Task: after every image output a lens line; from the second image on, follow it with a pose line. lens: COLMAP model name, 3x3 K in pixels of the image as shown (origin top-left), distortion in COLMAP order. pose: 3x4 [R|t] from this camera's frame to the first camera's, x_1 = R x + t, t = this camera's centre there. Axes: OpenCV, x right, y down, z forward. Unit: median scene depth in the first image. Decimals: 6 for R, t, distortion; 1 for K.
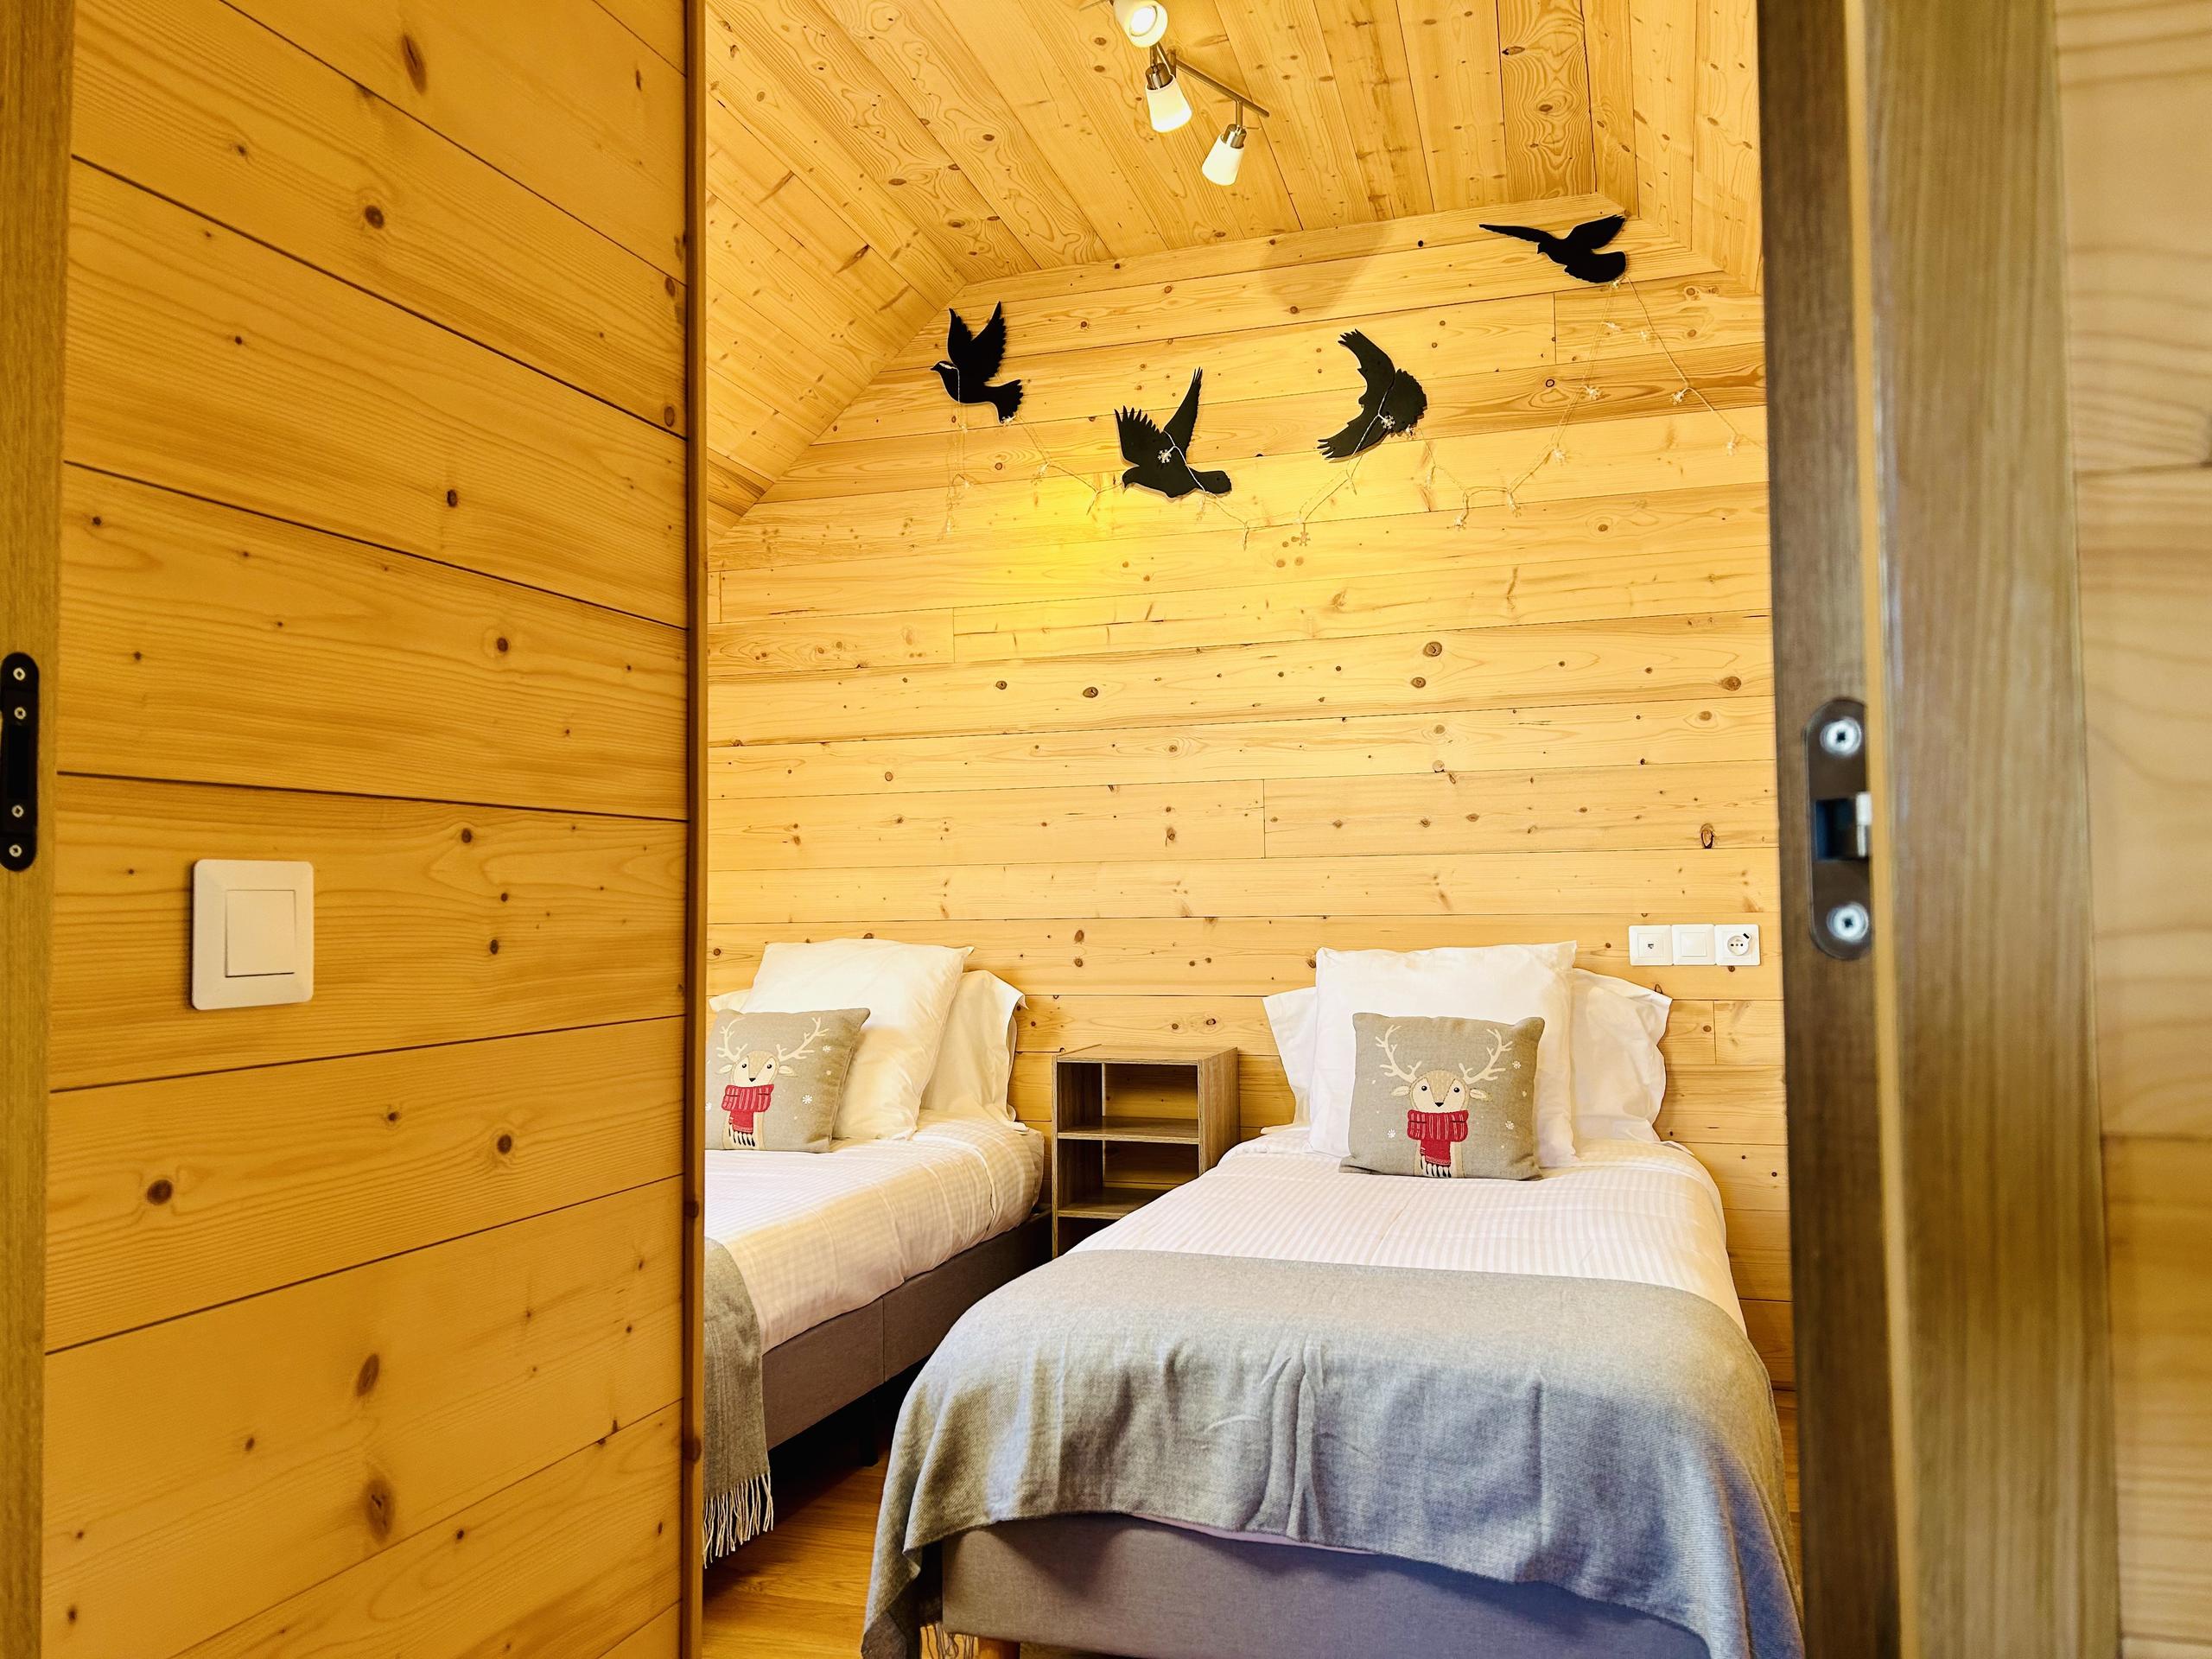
lens RADIAL K [[1681.3, 0, 1106.0], [0, 1681.3, 829.5], [0, 0, 1]] dist [0.092224, -0.157393]
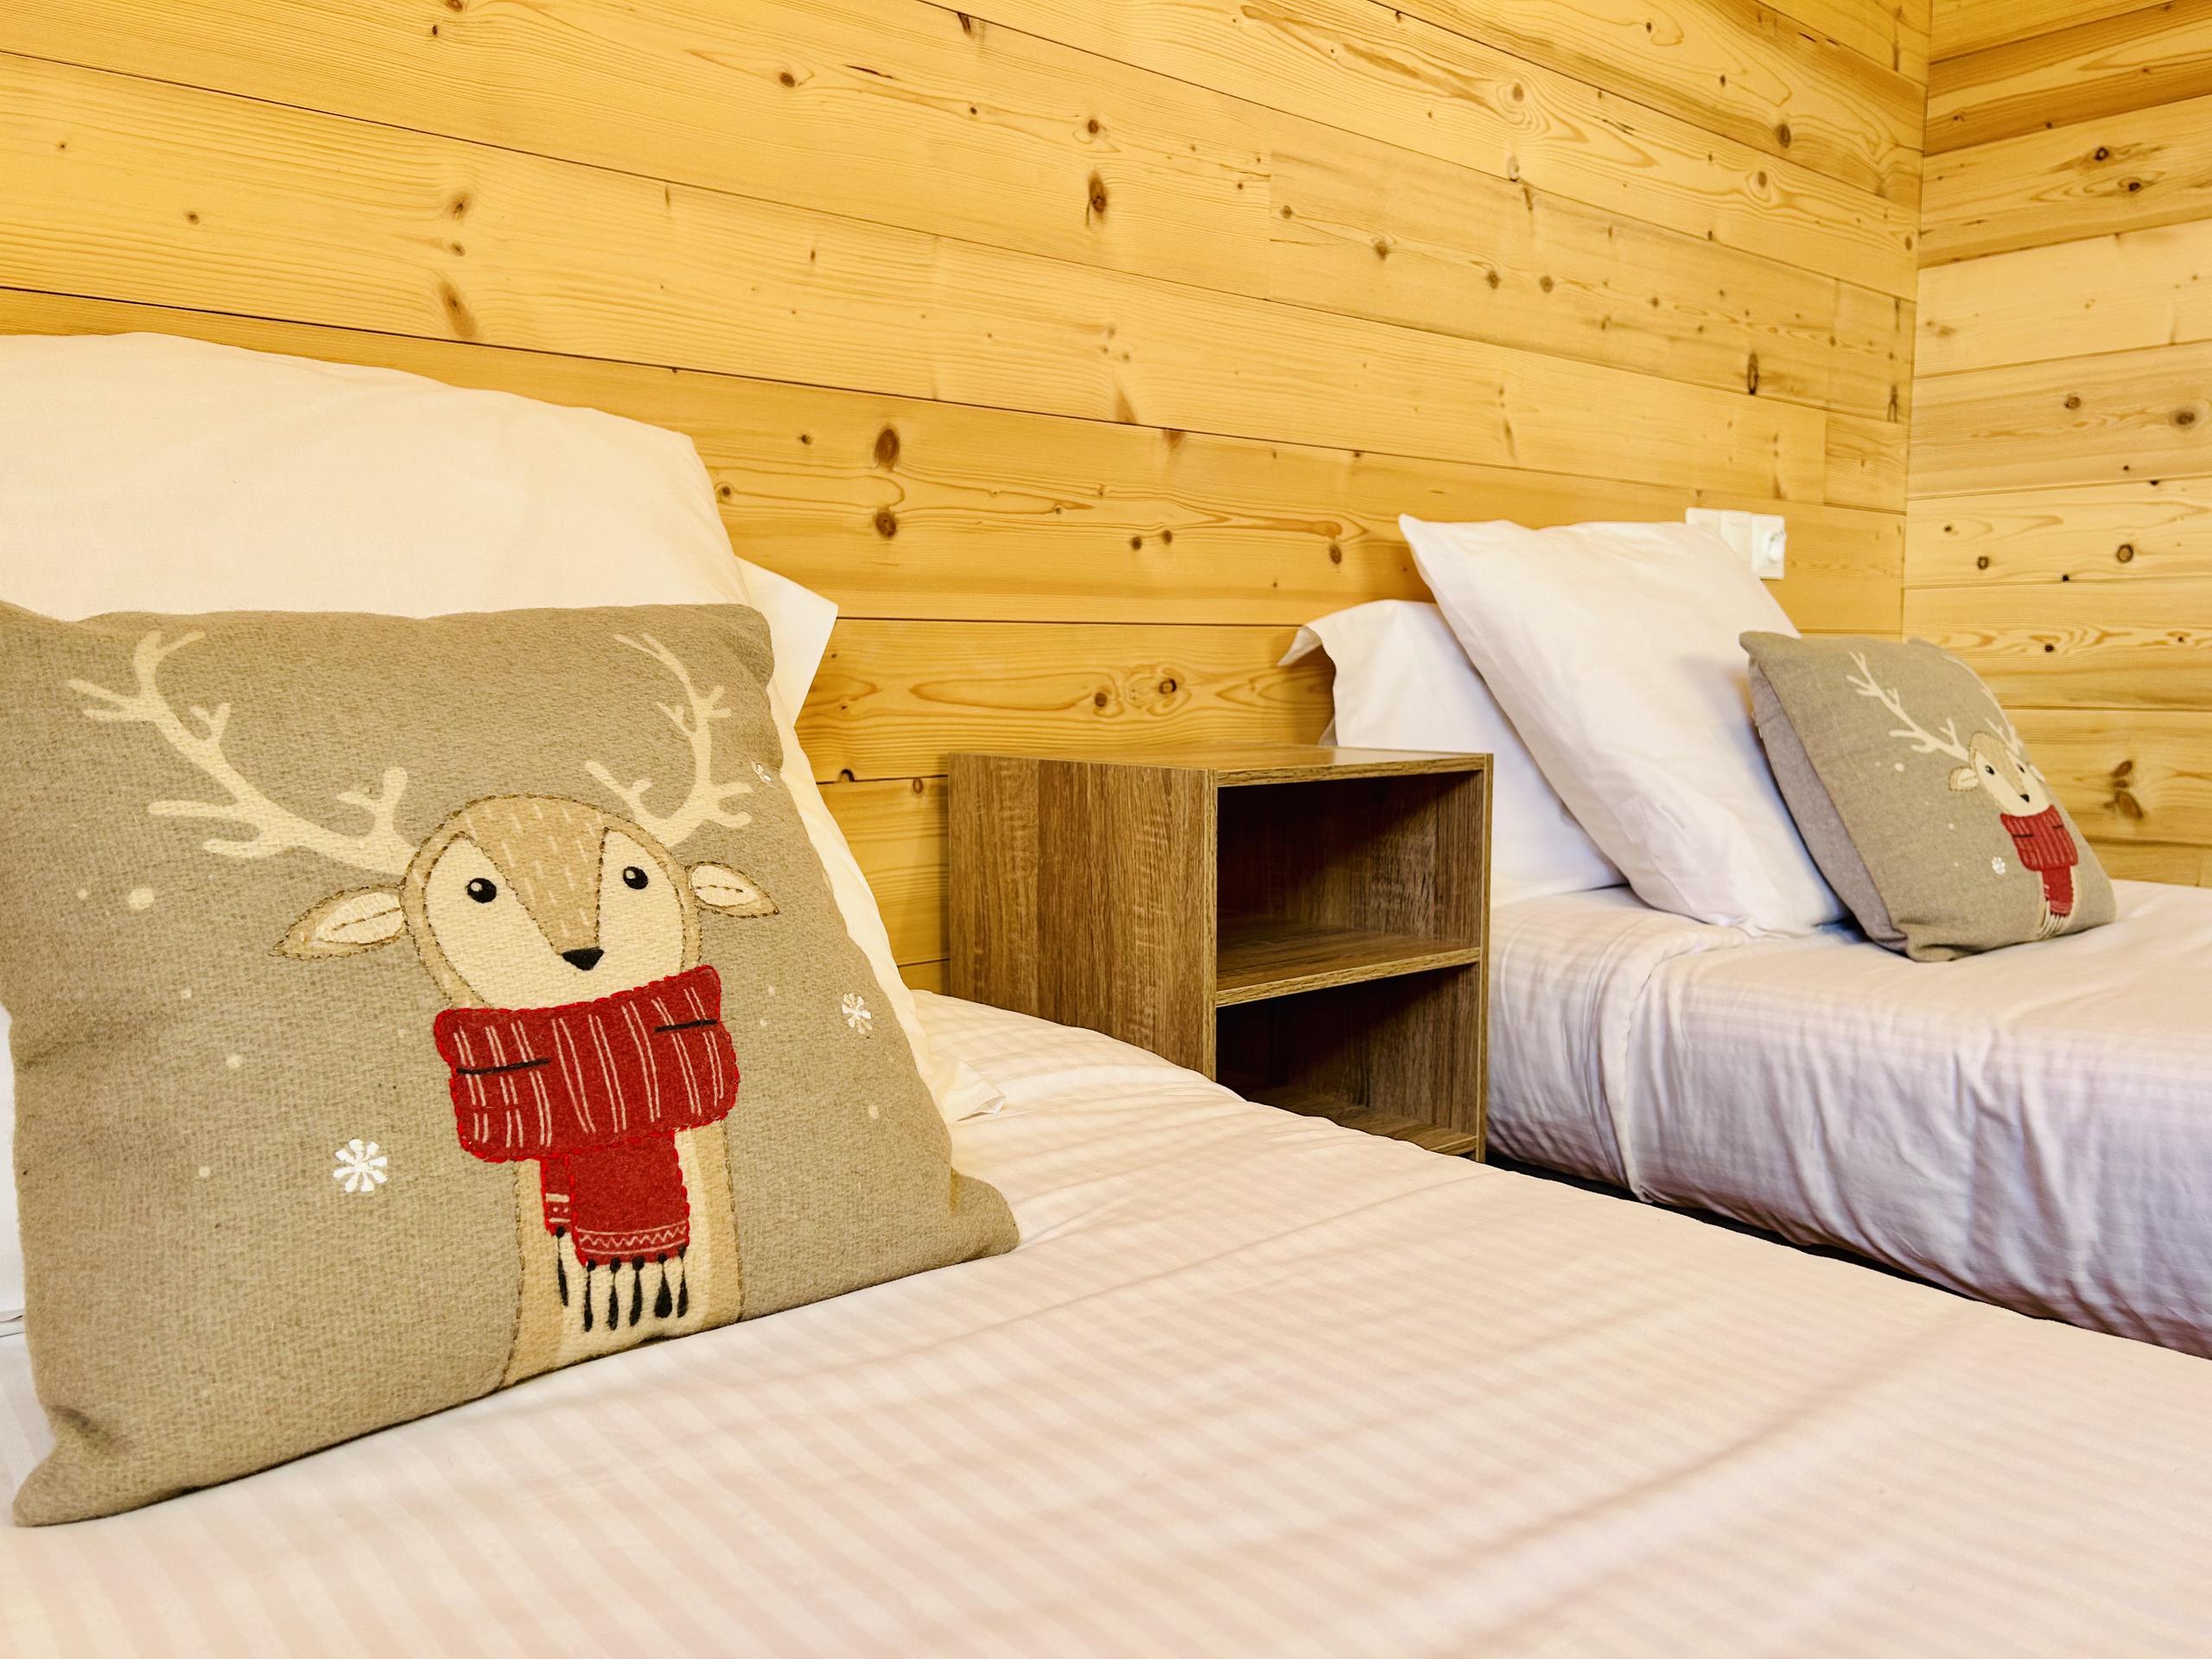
lens RADIAL K [[1681.3, 0, 1106.0], [0, 1681.3, 829.5], [0, 0, 1]] dist [0.092224, -0.157393]
pose [[0.508883, -0.074844, 0.857576, -0.302558], [-0.042747, 0.992787, 0.112010, 0.102540], [-0.859774, -0.093659, 0.502013, 0.793140]]
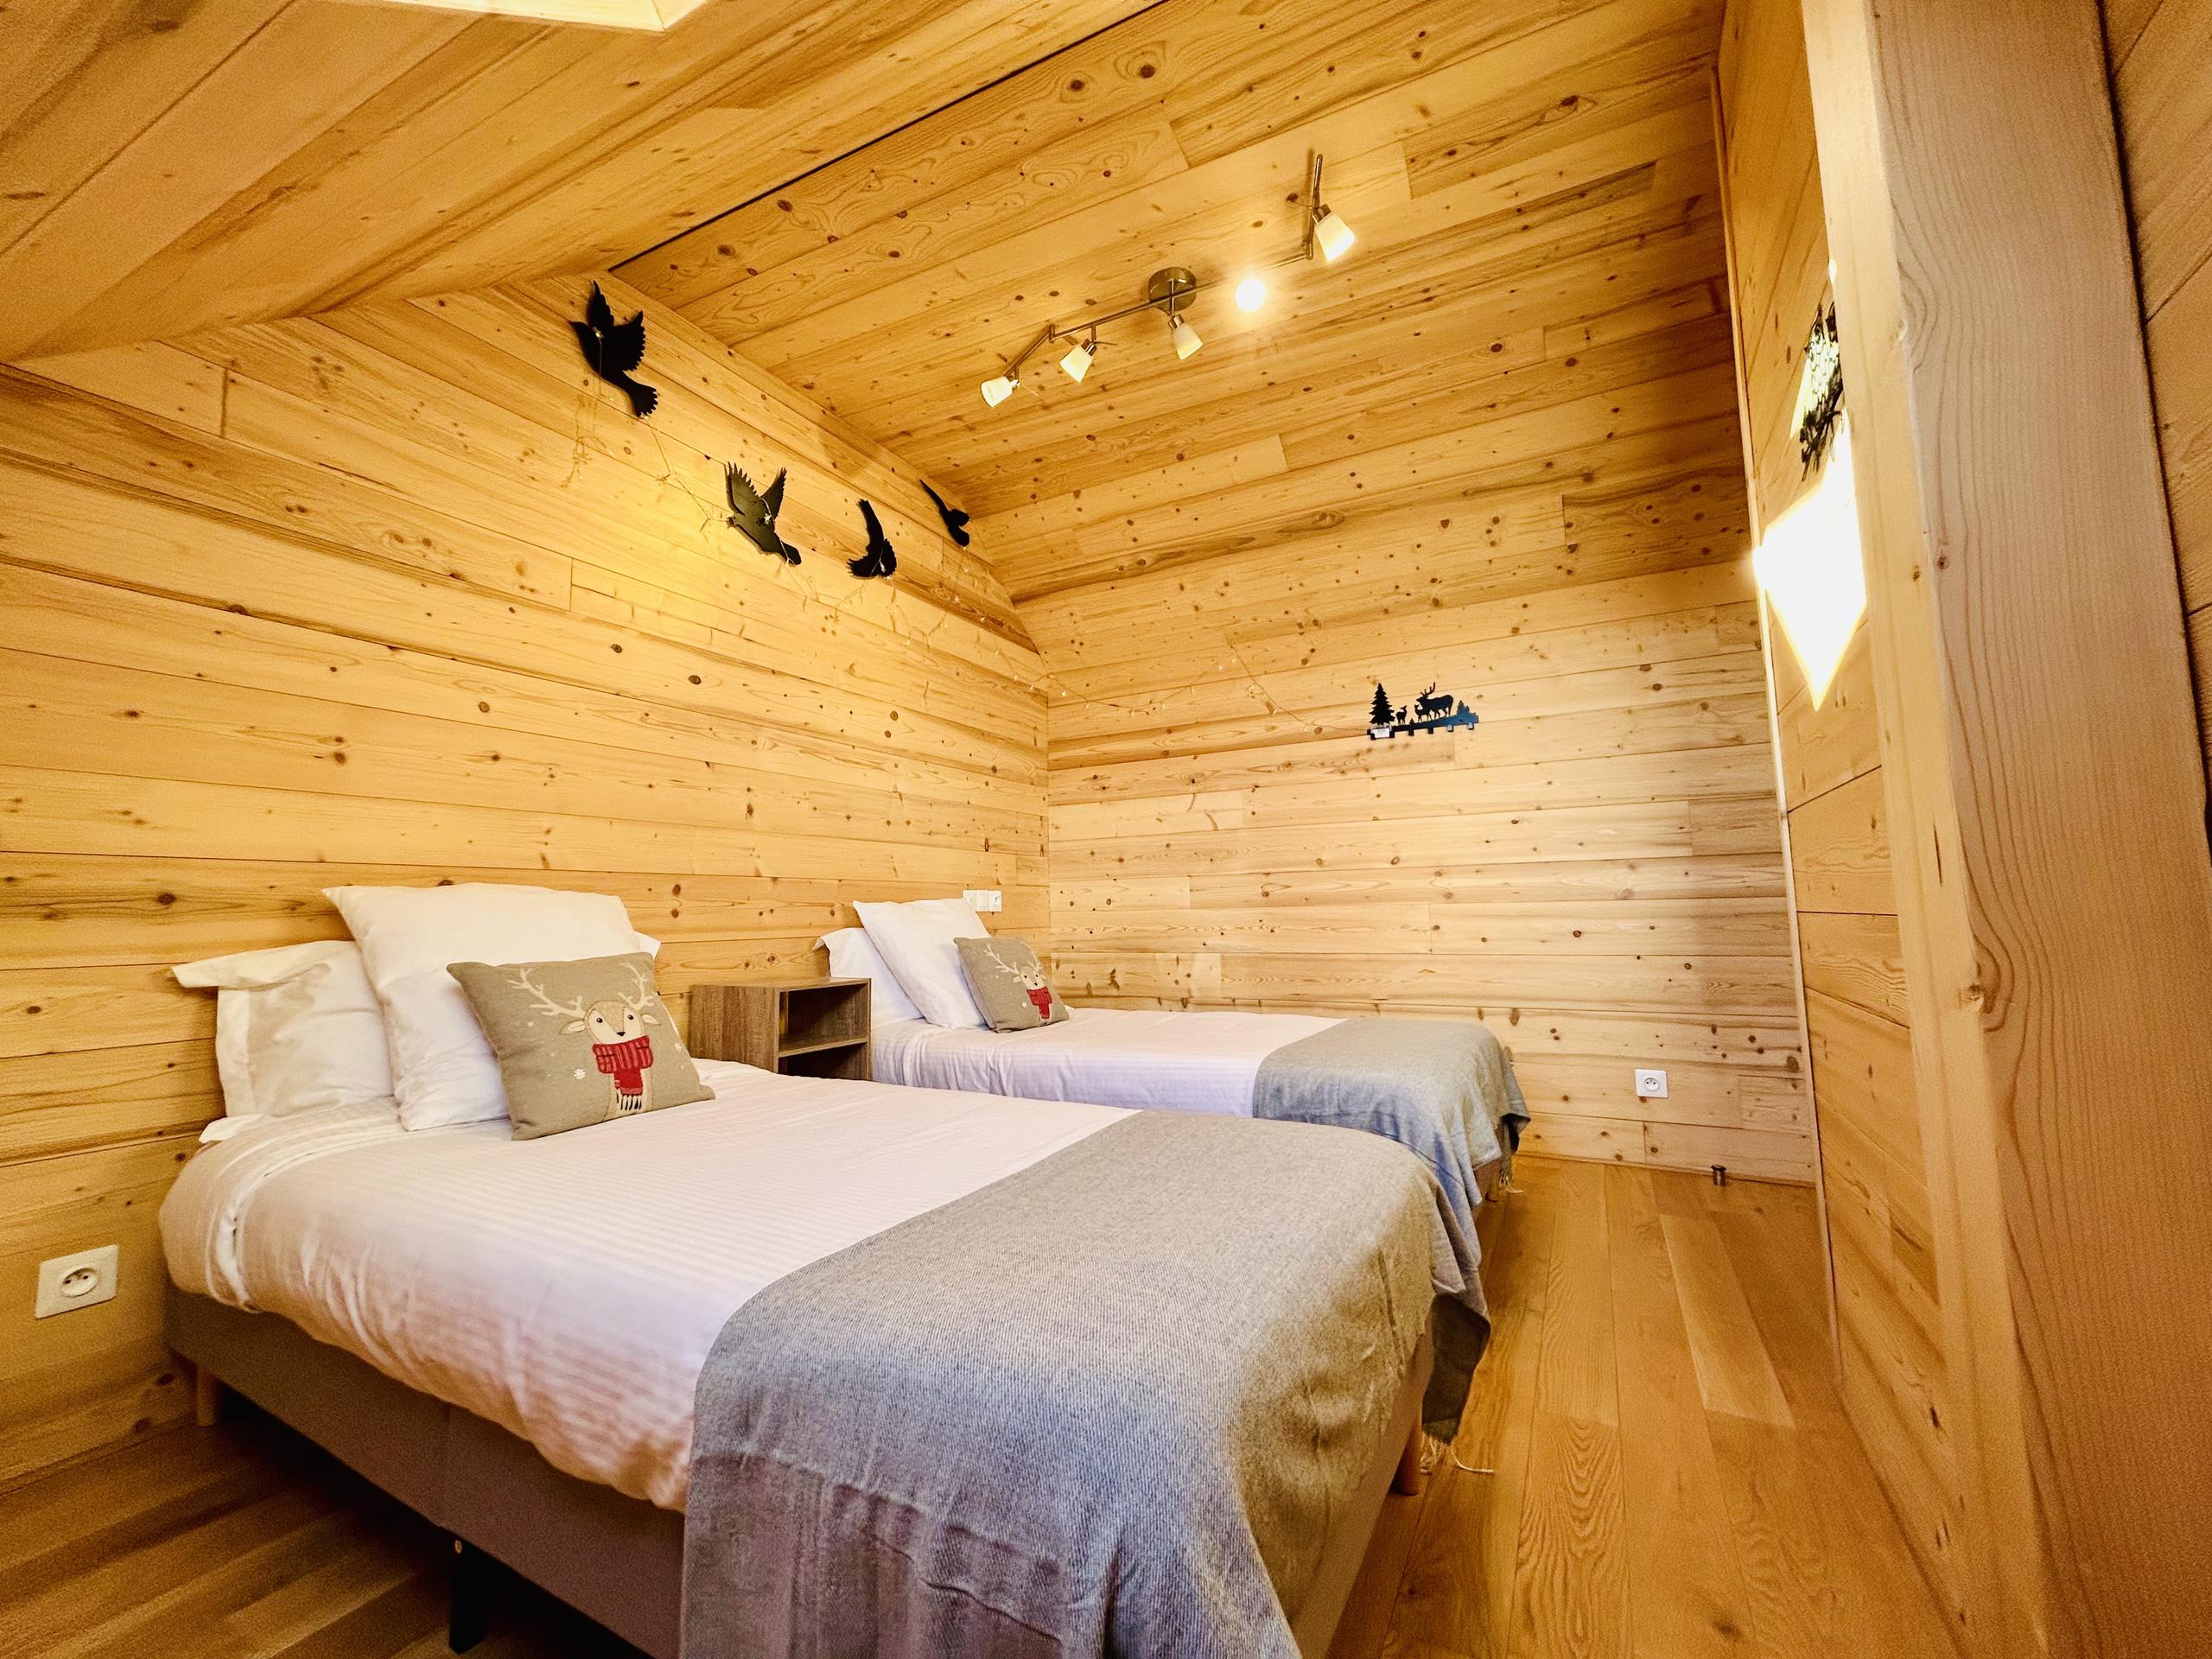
lens RADIAL K [[893.9, 0, 1125.3], [0, 893.9, 820.3], [0, 0, 1]] dist [-0.012714, 0.000009]
pose [[0.155292, 0.112414, 0.981452, -0.567977], [-0.028133, 0.993605, -0.109355, 0.075216], [-0.987468, -0.010629, 0.157461, 0.622334]]
